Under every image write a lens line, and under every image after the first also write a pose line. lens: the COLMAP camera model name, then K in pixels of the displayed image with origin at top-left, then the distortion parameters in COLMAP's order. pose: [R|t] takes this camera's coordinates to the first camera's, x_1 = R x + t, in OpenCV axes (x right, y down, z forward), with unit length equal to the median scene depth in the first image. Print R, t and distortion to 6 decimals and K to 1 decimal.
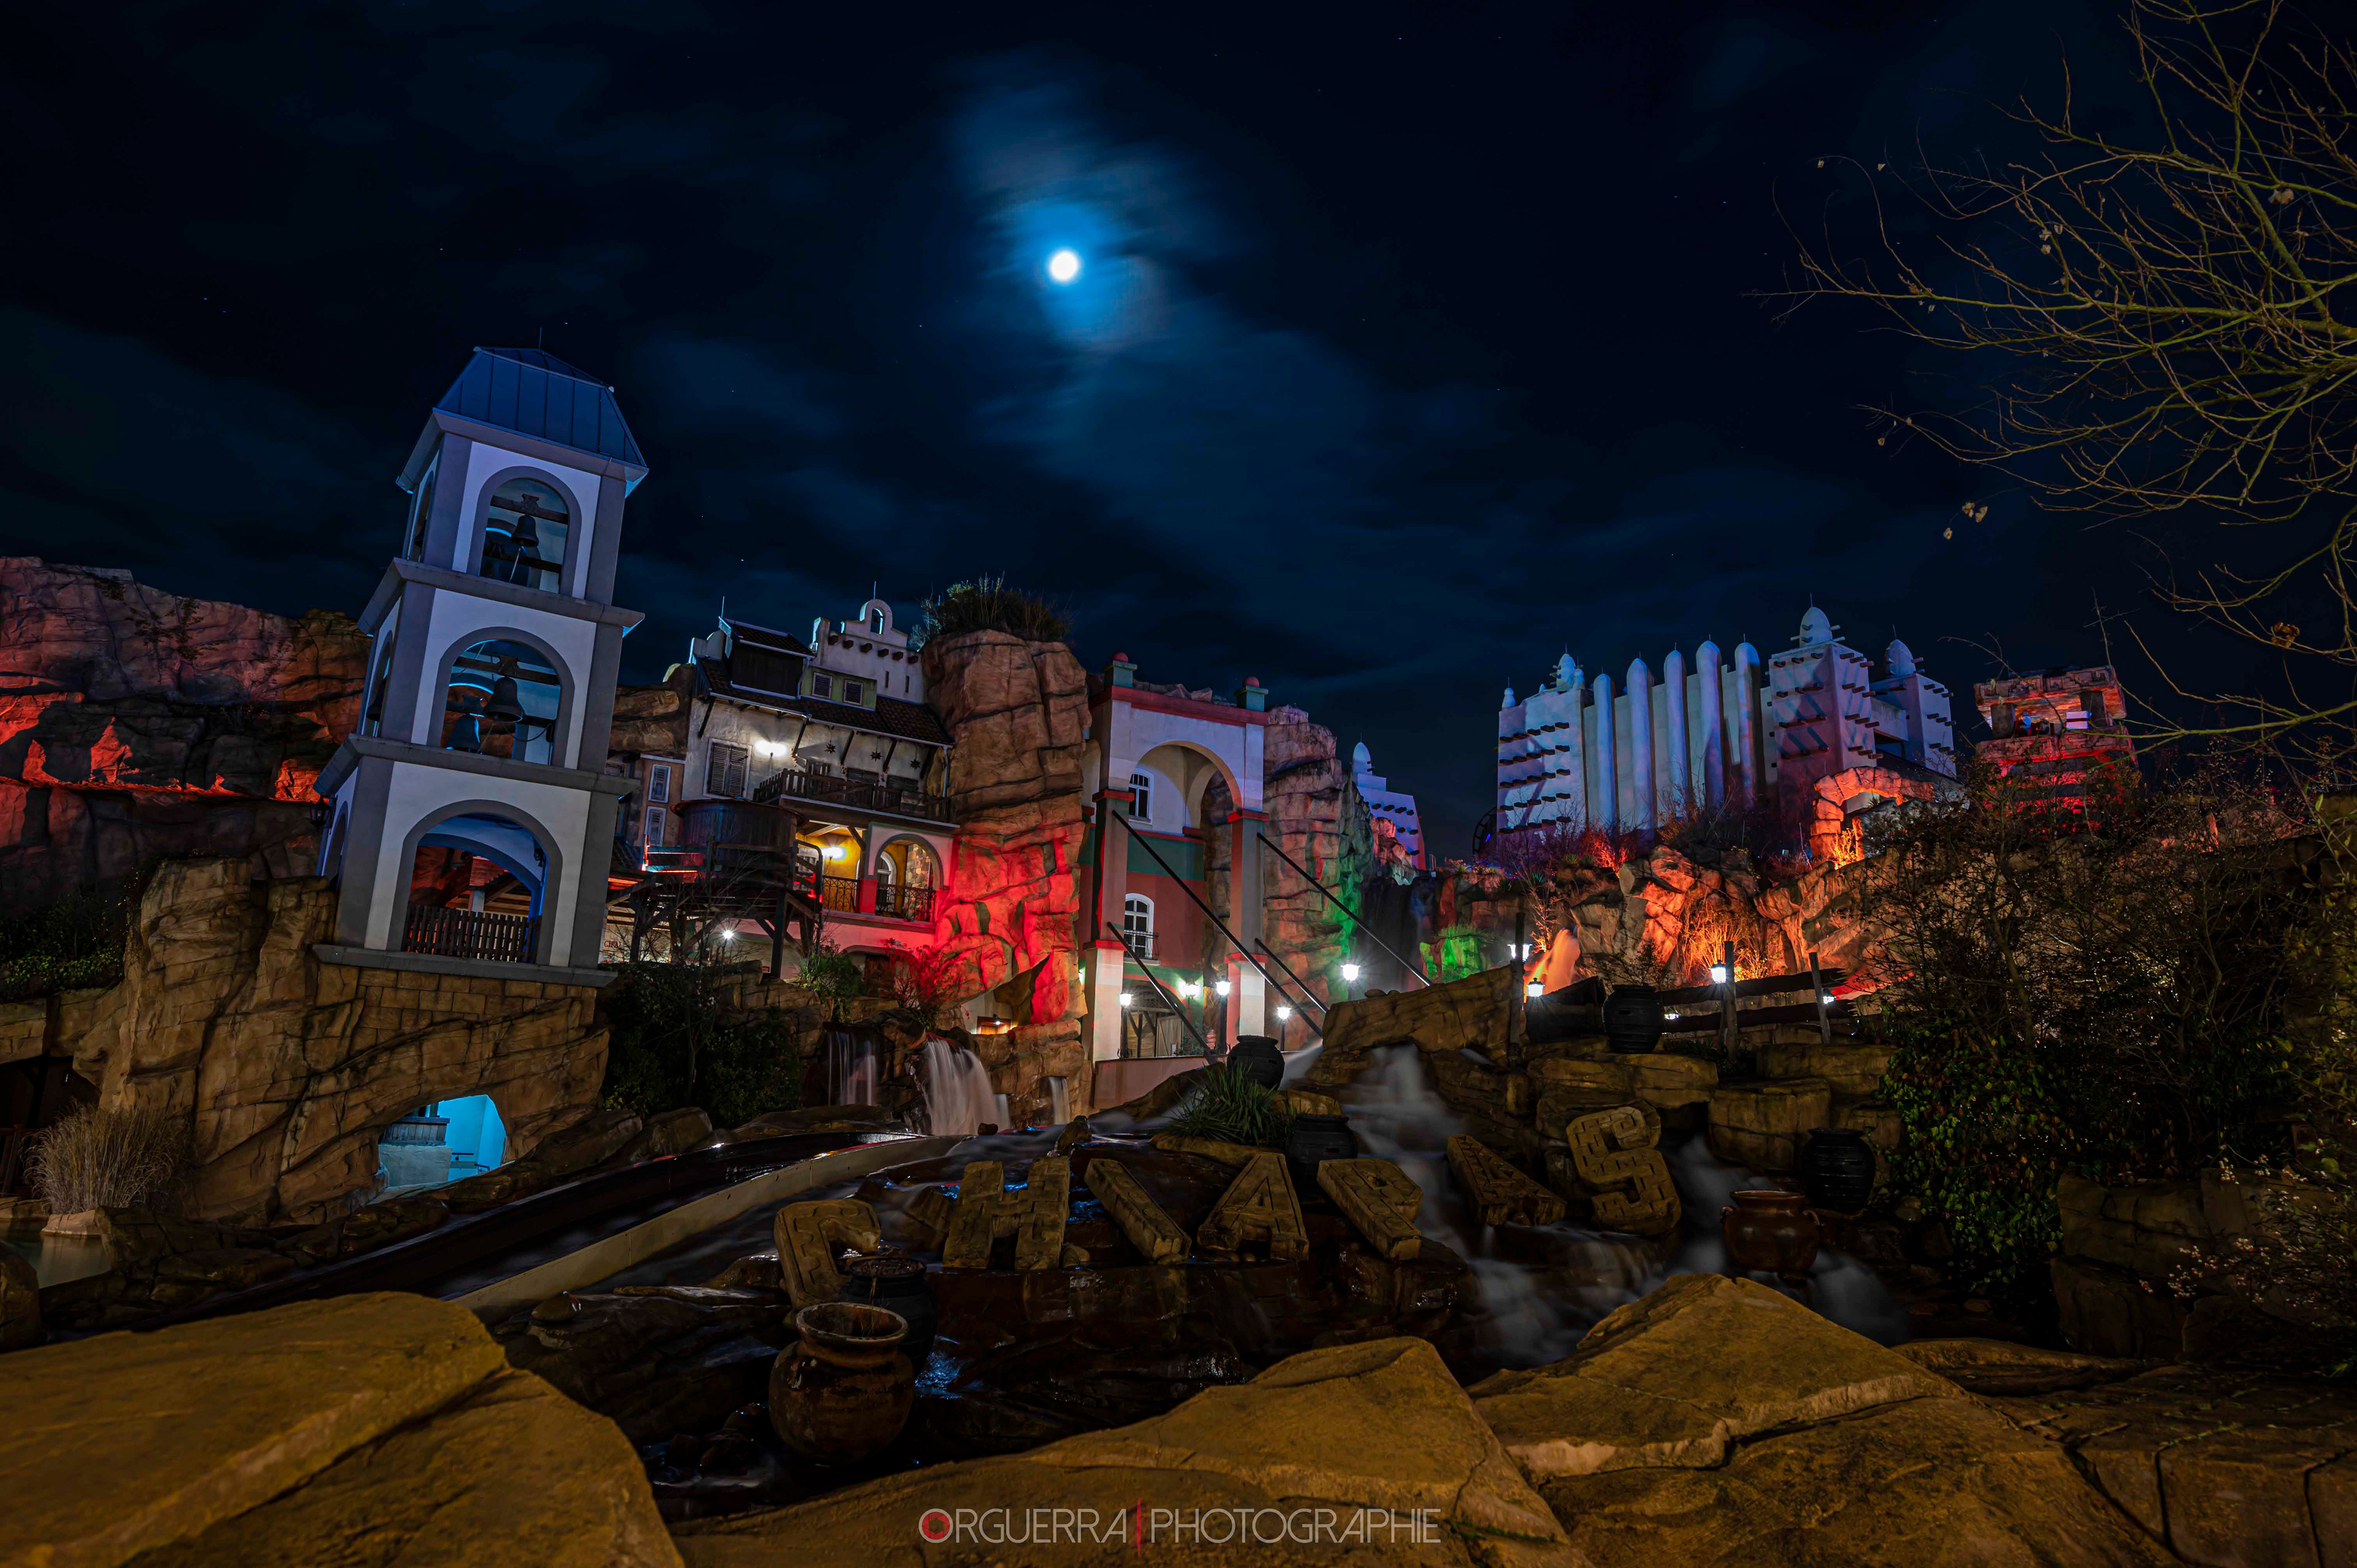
lens RADIAL K [[1460.0, 0, 1179.6], [0, 1460.0, 776.8], [0, 0, 1]] dist [0.001899, 0.000231]
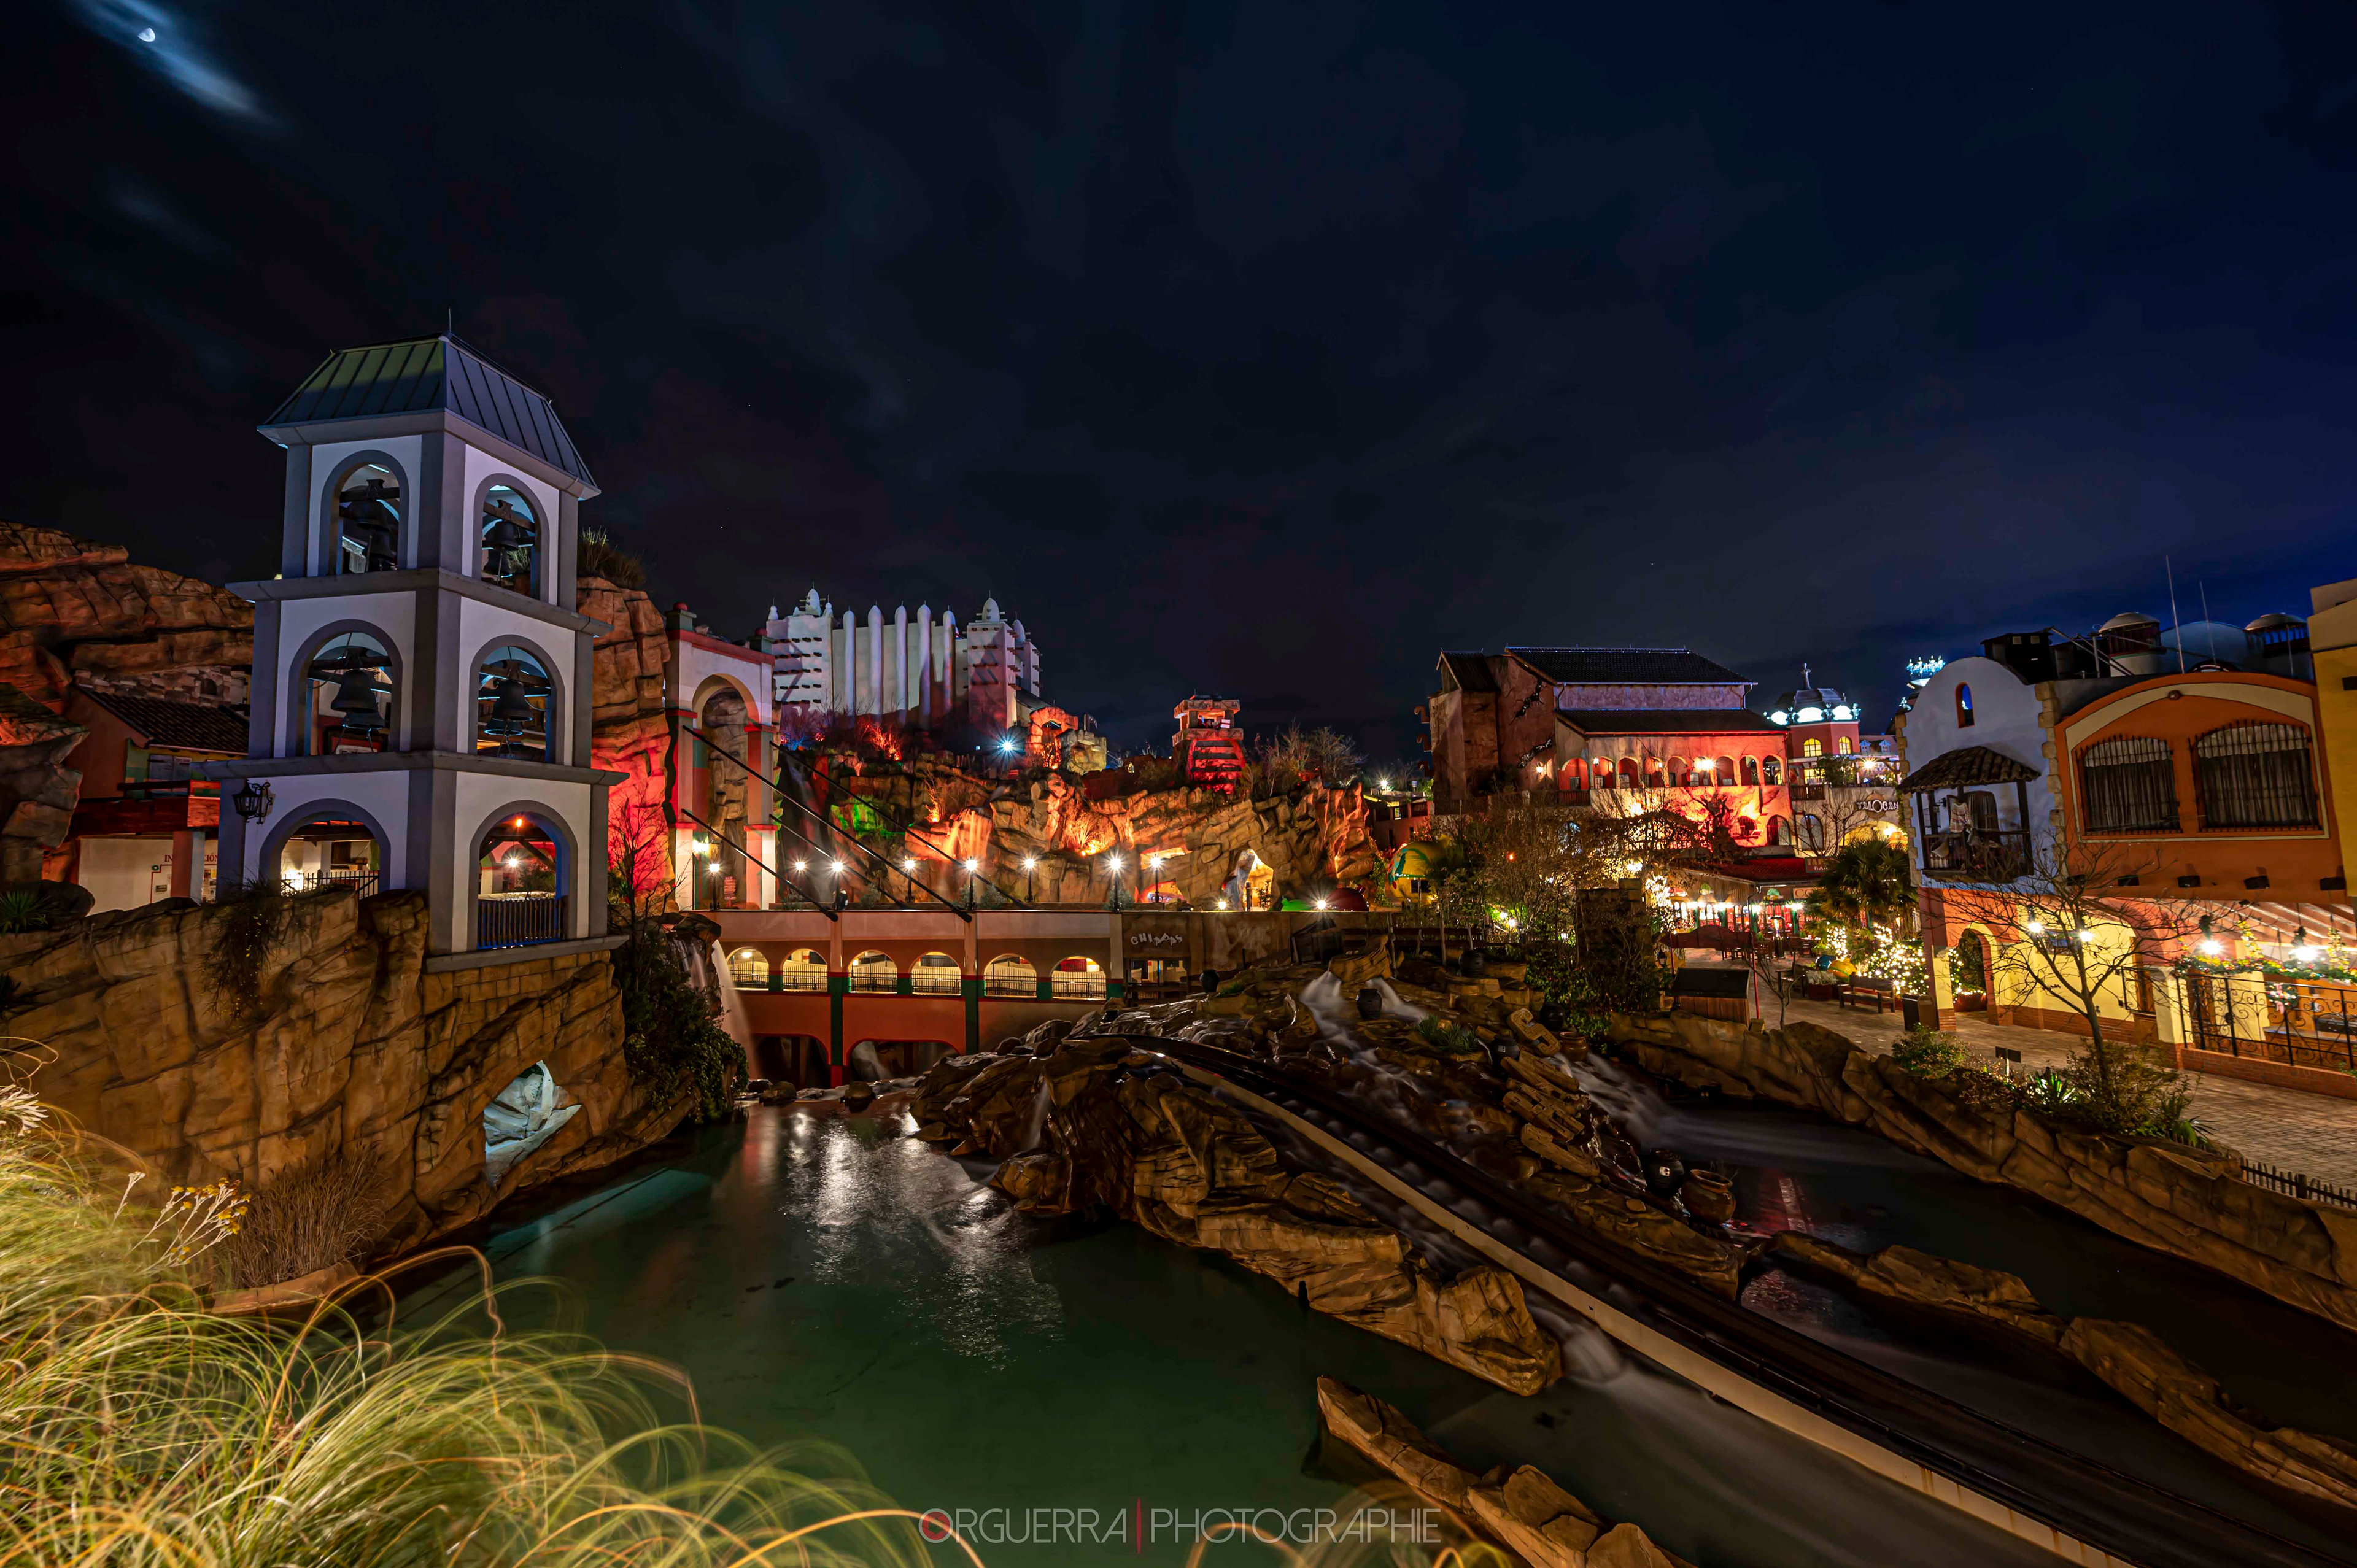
lens RADIAL K [[920.3, 0, 1174.4], [0, 920.3, 787.4], [0, 0, 1]] dist [-0.001705, -0.000055]
pose [[0.678672, 0.001966, 0.734439, -0.370361], [-0.127129, 0.985216, 0.114839, -0.077419], [-0.723355, -0.171306, 0.668888, 0.102873]]
